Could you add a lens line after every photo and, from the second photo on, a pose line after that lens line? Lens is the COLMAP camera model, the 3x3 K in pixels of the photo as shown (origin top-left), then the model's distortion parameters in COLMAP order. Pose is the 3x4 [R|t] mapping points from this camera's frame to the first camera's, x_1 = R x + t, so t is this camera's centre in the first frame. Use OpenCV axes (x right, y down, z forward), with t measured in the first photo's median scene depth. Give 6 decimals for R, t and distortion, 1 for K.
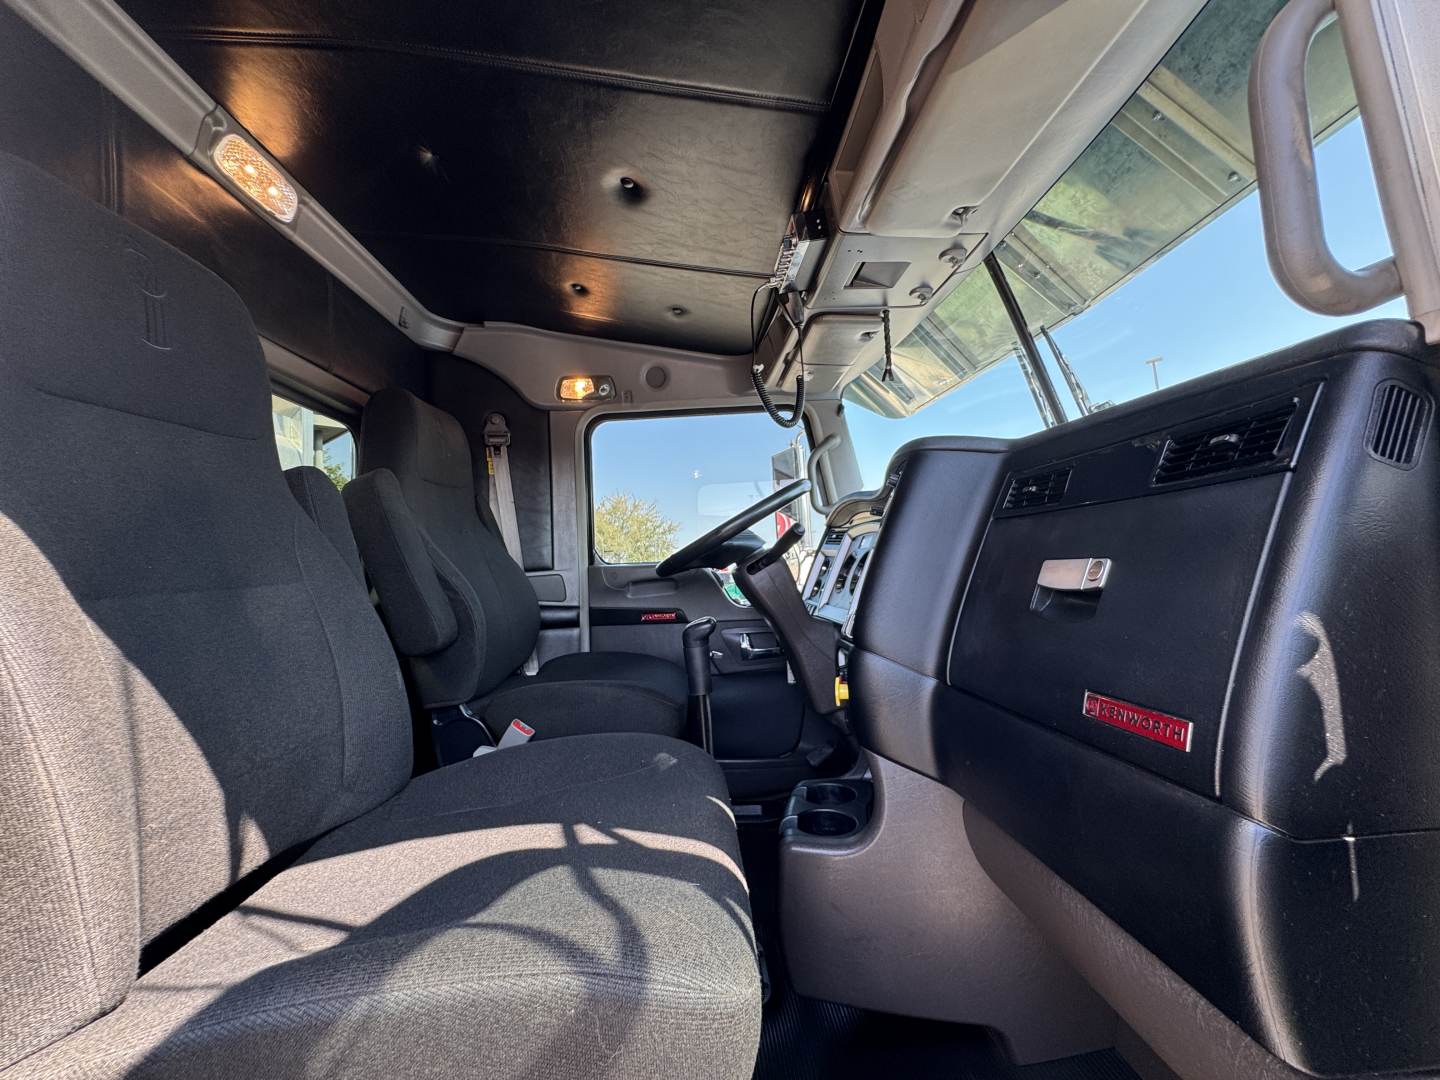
lens RADIAL K [[574.2, 0, 720.0], [0, 574.2, 540.0], [0, 0, 1]] dist [-0.009298, 0.000236]
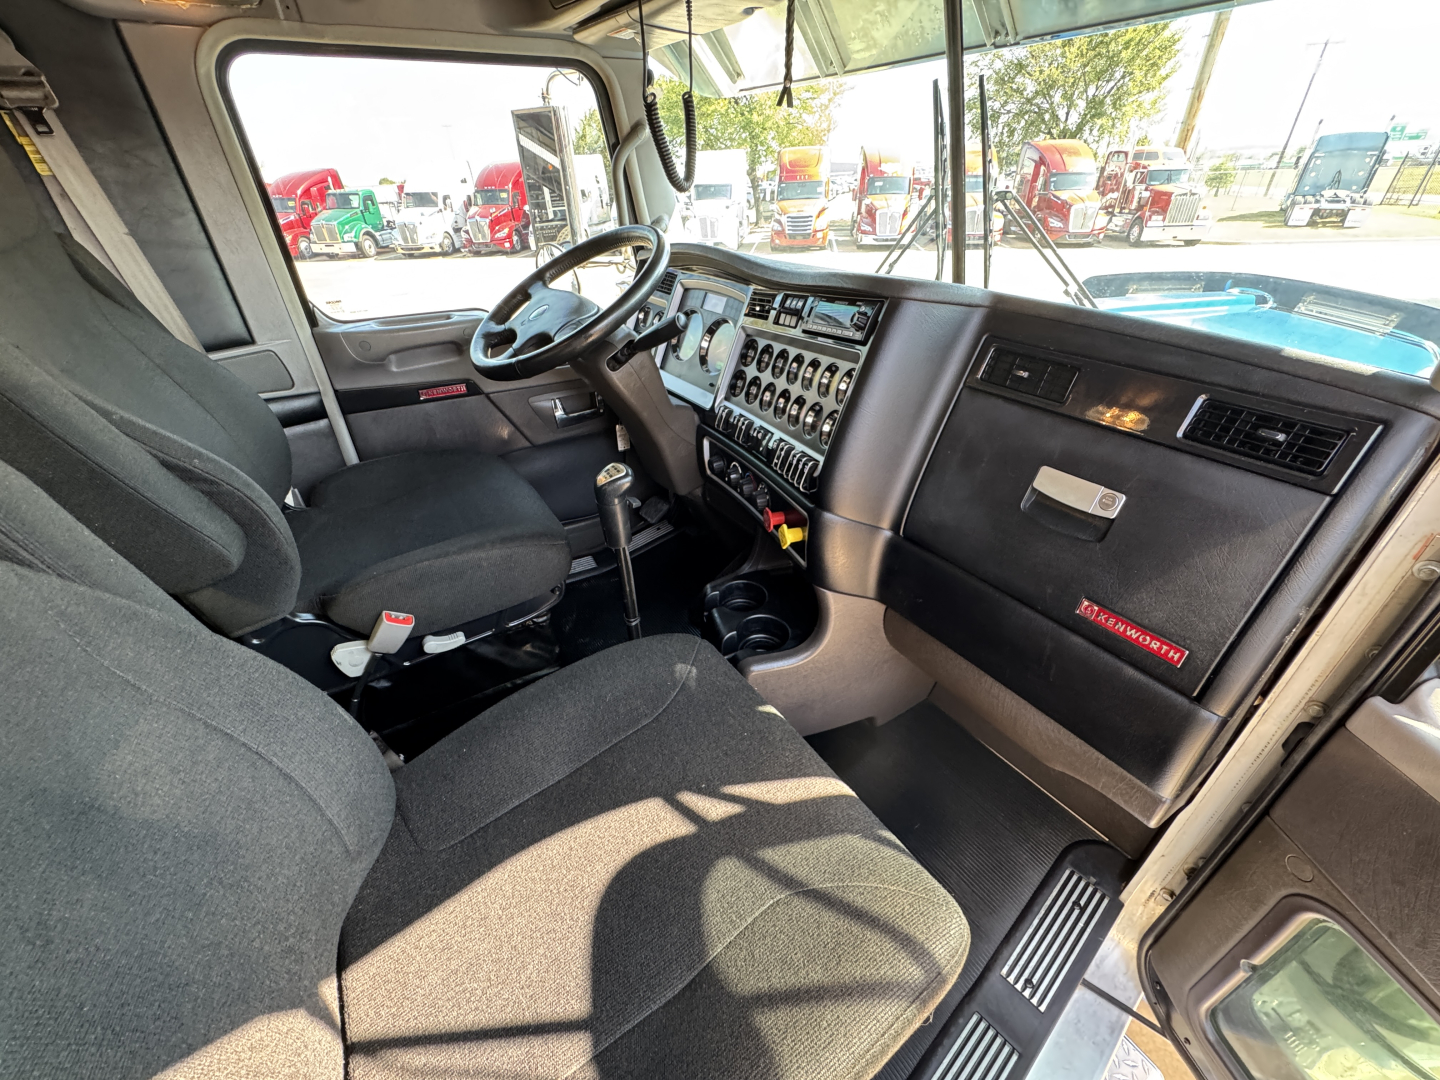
lens RADIAL K [[574.2, 0, 720.0], [0, 574.2, 540.0], [0, 0, 1]] dist [-0.009298, 0.000236]
pose [[0.862675, -0.243802, 0.443117, -0.392828], [-0.049378, 0.831357, 0.553541, -0.332529], [-0.503342, -0.499407, 0.705152, 0.350293]]
